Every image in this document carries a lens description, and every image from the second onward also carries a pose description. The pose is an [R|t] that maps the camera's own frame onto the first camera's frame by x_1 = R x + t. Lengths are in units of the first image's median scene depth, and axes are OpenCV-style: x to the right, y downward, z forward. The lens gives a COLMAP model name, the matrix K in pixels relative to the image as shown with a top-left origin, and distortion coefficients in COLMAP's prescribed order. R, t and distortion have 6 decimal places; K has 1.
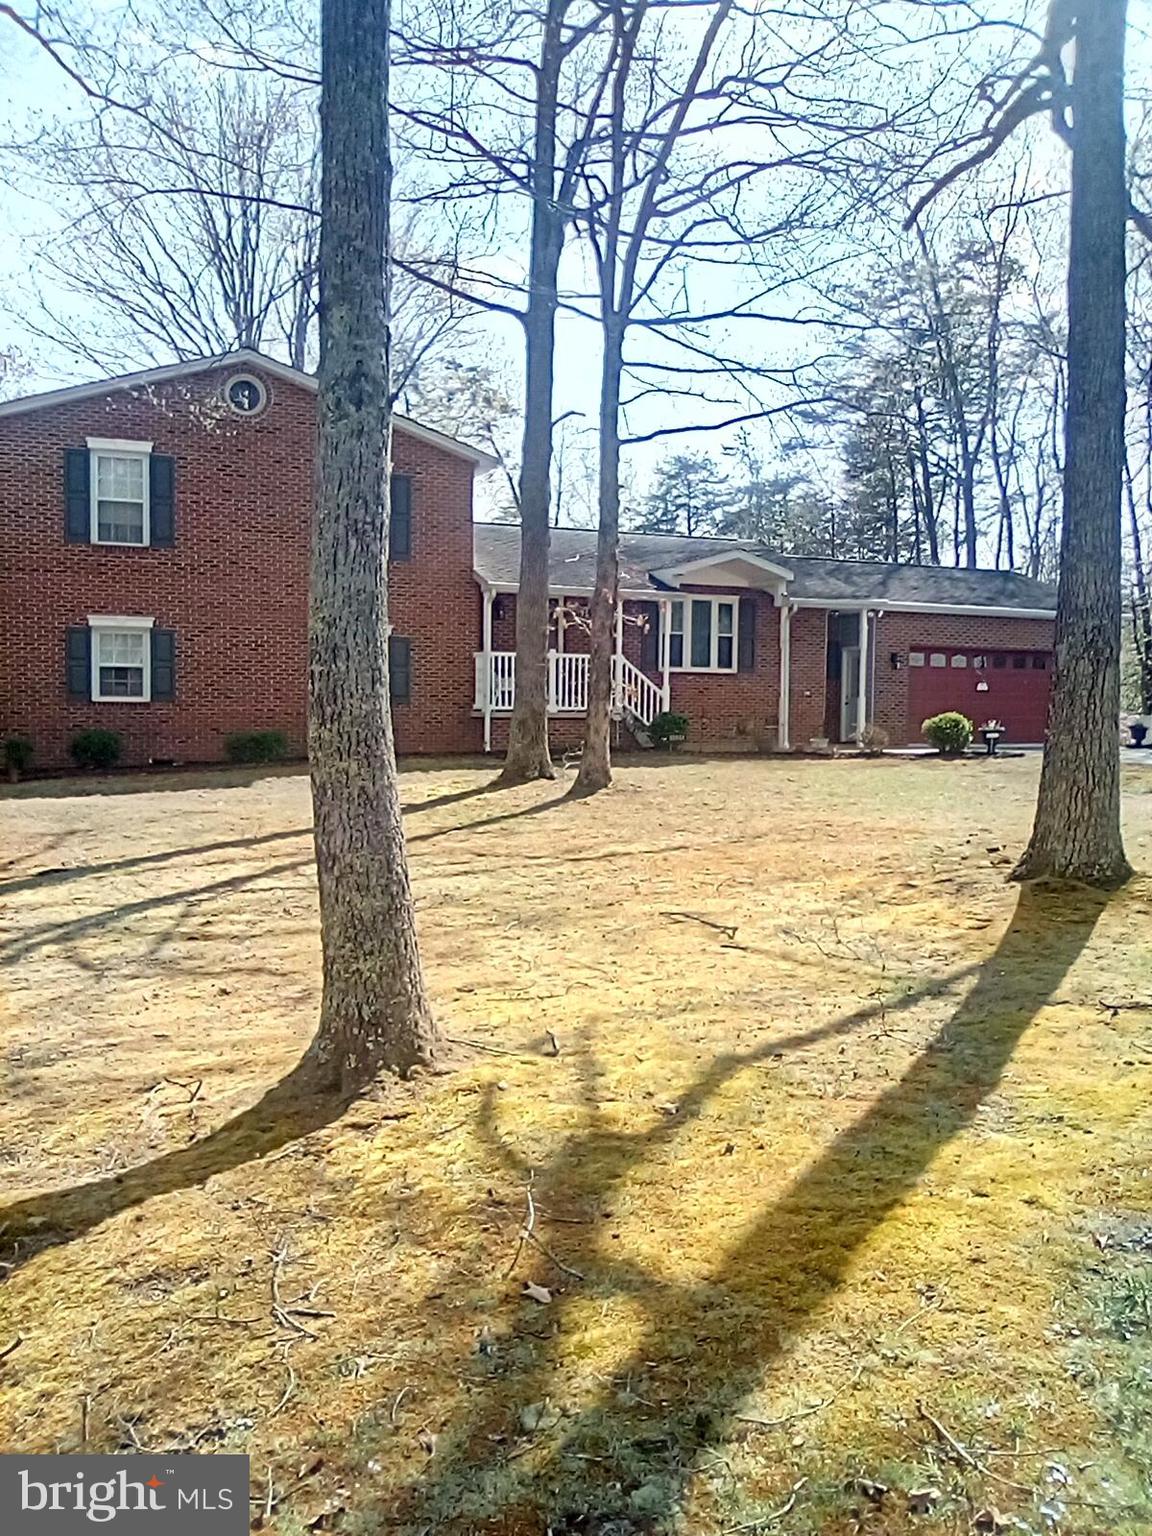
lens RADIAL K [[1285.0, 0, 575.4], [0, 1285.0, 765.7], [0, 0, 1]] dist [-0.010757, -0.017044]
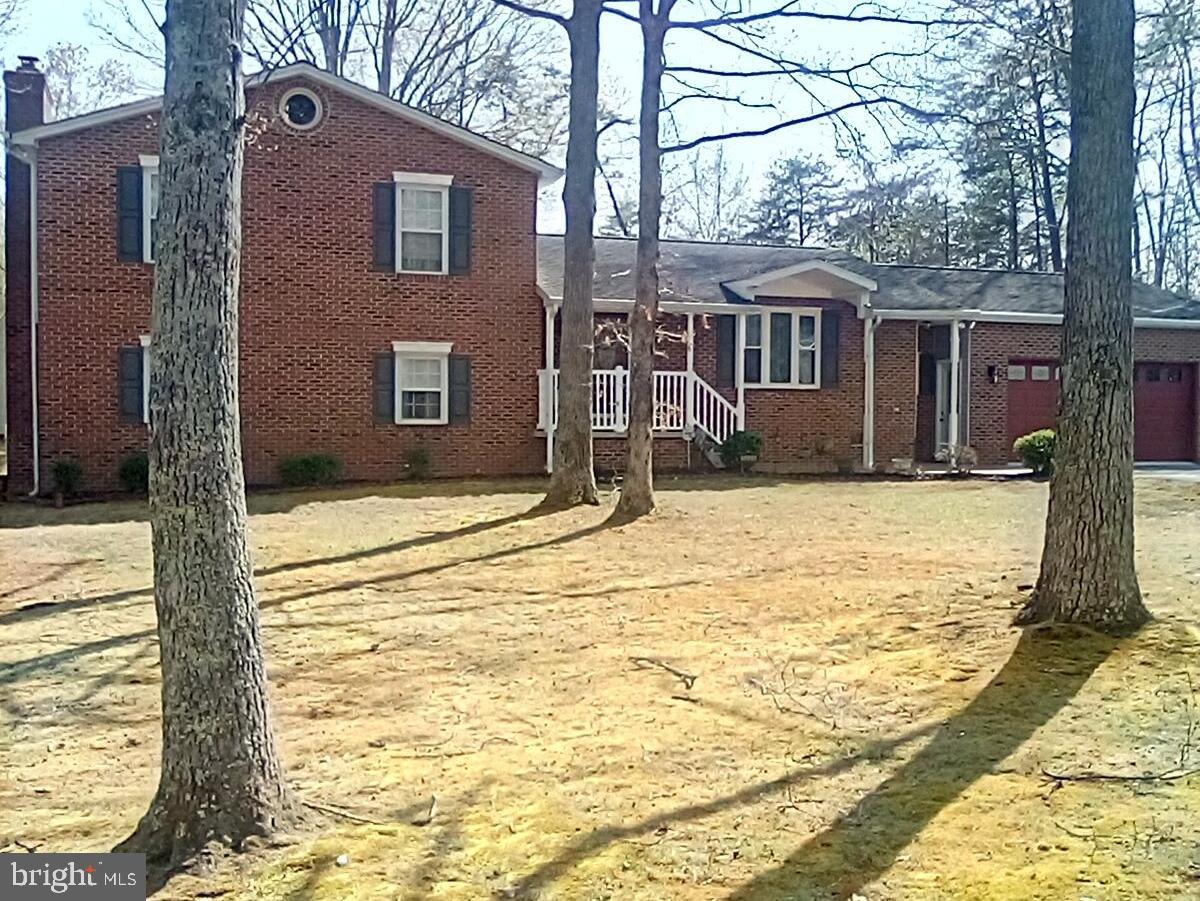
lens RADIAL K [[1335.1, 0, 601.0], [0, 1335.1, 446.3], [0, 0, 1]] dist [-0.014594, 0.000000]
pose [[0.997115, -0.004462, -0.075773, 0.096248], [0.002450, 0.999643, -0.026620, -0.010251], [0.075865, 0.026358, 0.996770, 0.025736]]
